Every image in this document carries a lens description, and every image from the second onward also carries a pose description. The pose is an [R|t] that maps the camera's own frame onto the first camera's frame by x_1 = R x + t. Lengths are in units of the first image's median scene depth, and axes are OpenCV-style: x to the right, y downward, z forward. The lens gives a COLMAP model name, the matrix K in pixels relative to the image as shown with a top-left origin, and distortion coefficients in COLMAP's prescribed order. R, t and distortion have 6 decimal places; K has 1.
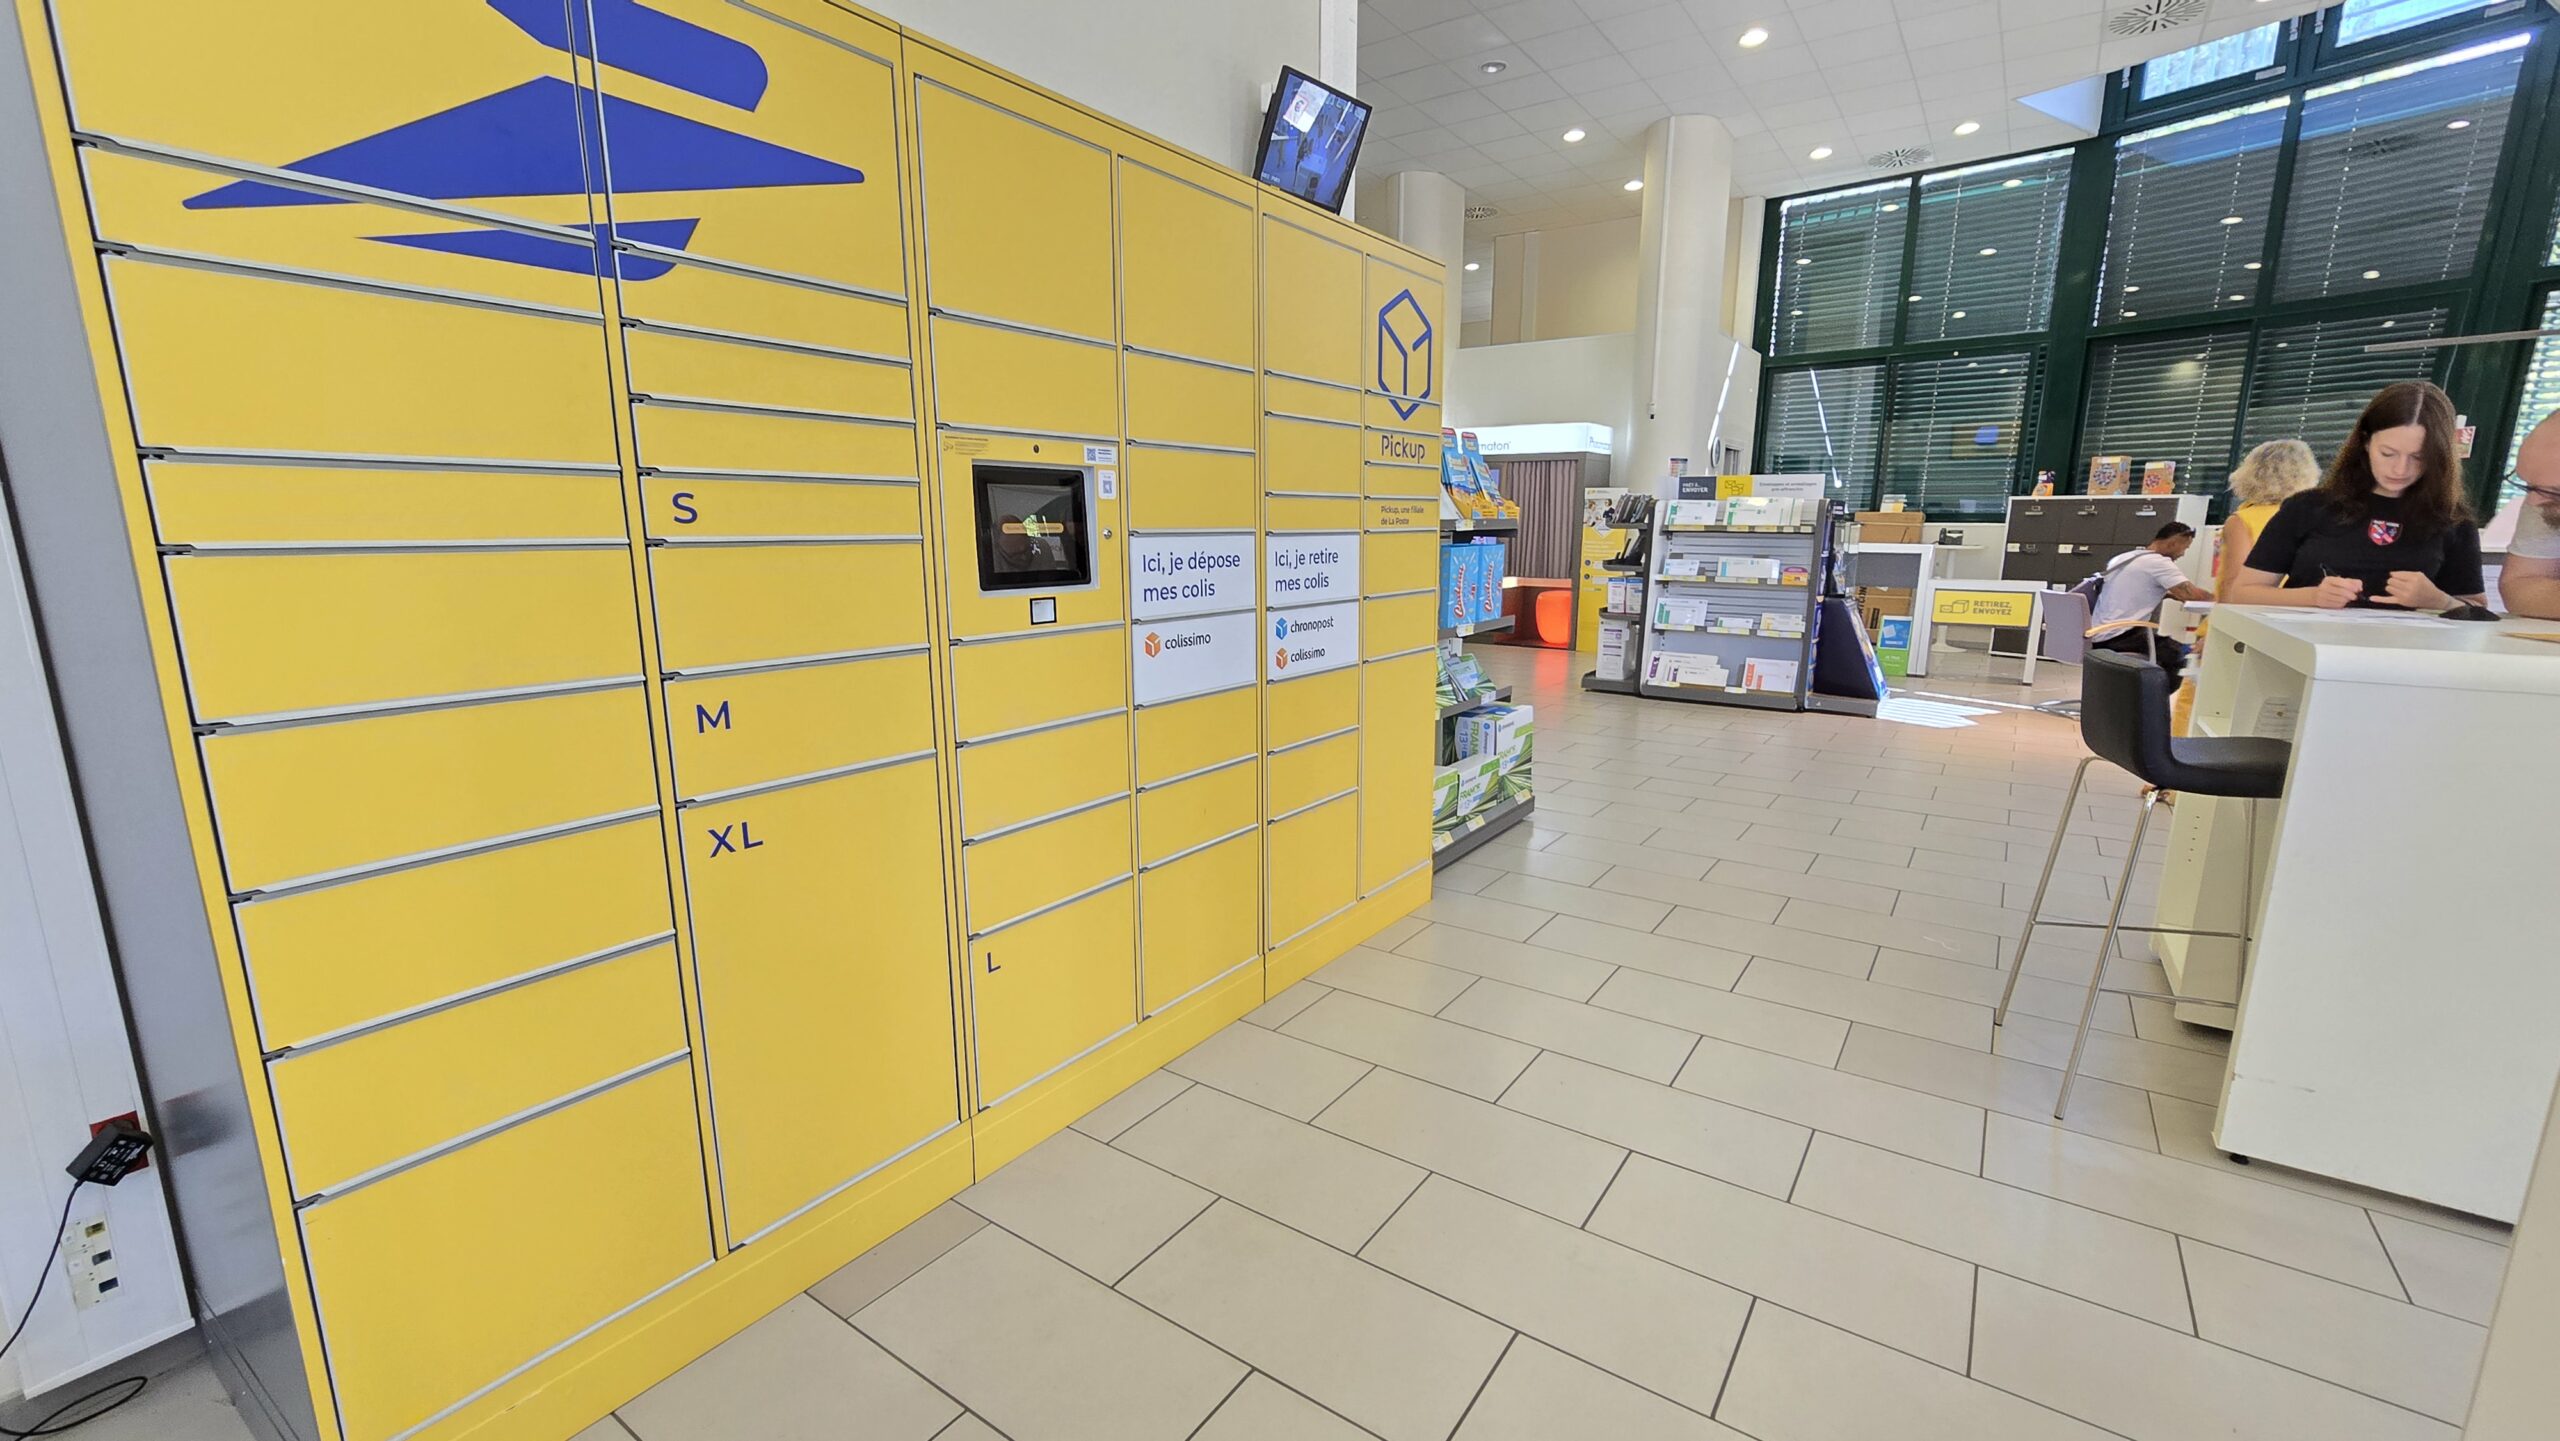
lens RADIAL K [[1046.3, 0, 1284.9], [0, 1046.3, 724.6], [0, 0, 1]] dist [-0.004604, -0.000058]
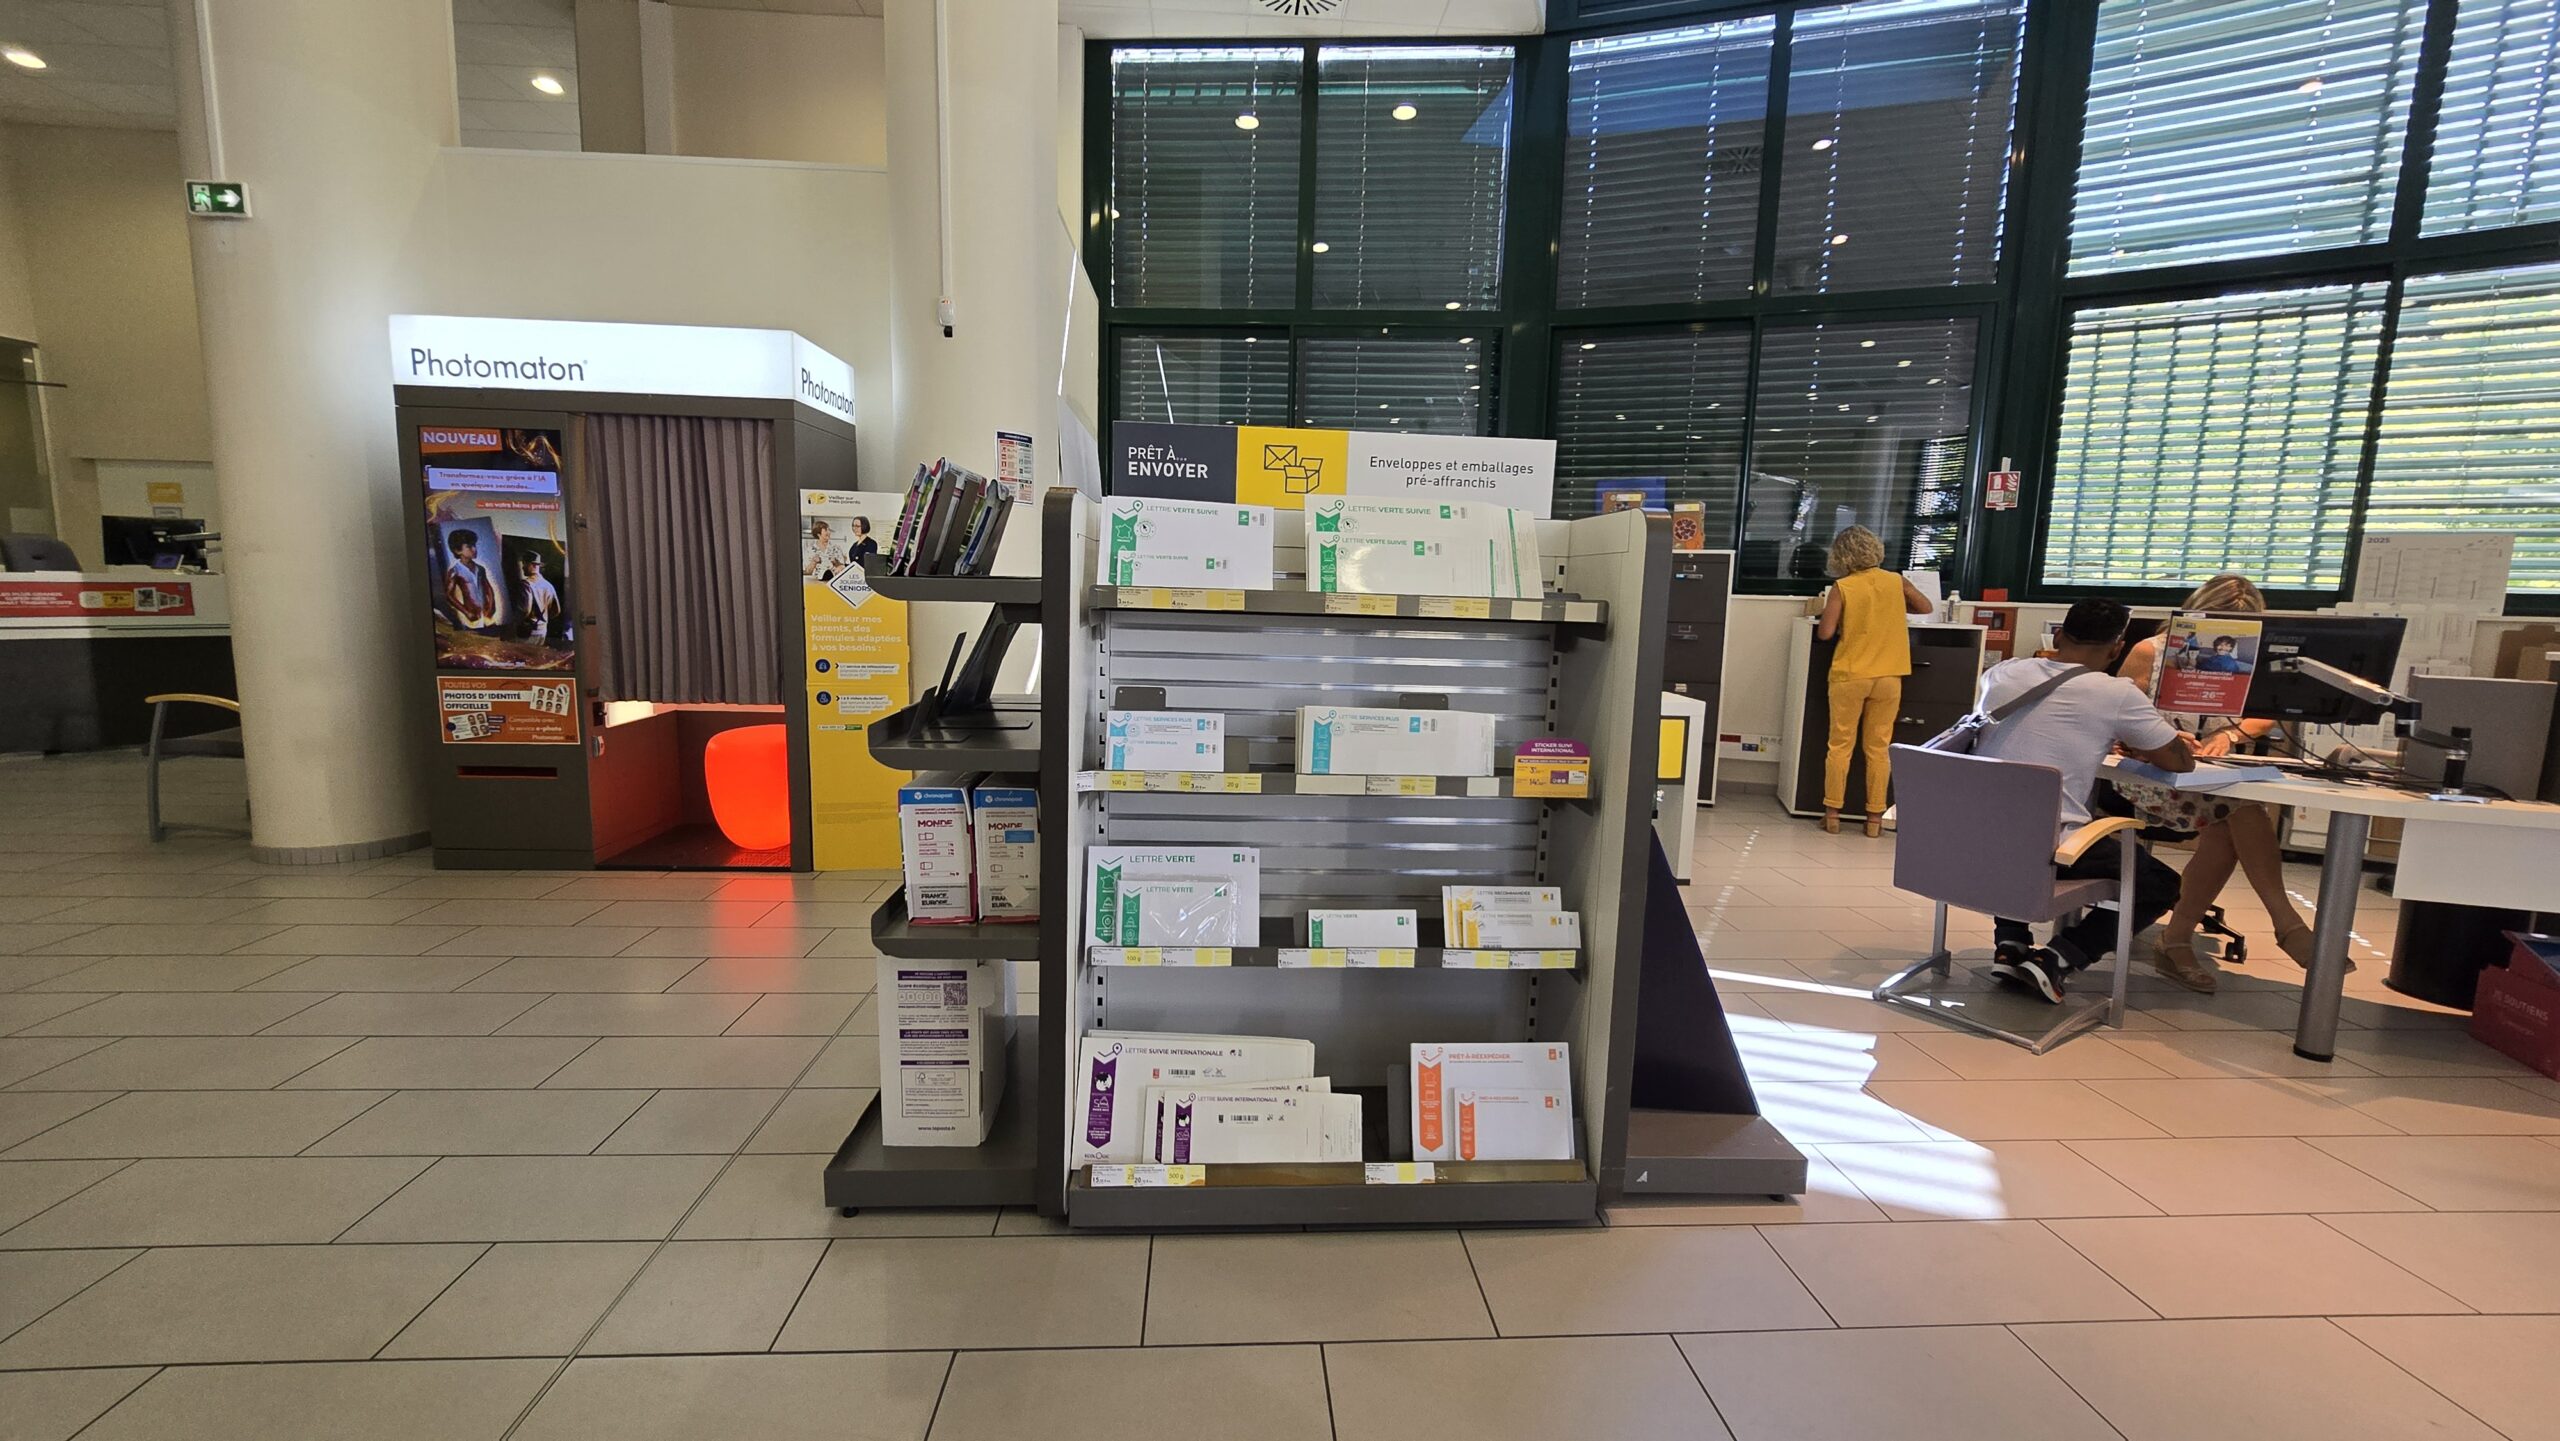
lens RADIAL K [[1046.3, 0, 1280.2], [0, 1046.3, 718.6], [0, 0, 1]] dist [-0.004604, -0.000058]
pose [[0.776607, -0.063118, 0.626816, 0.214173], [0.096575, 0.995136, -0.019447, -0.137765], [-0.622539, 0.075638, 0.778925, 0.713433]]
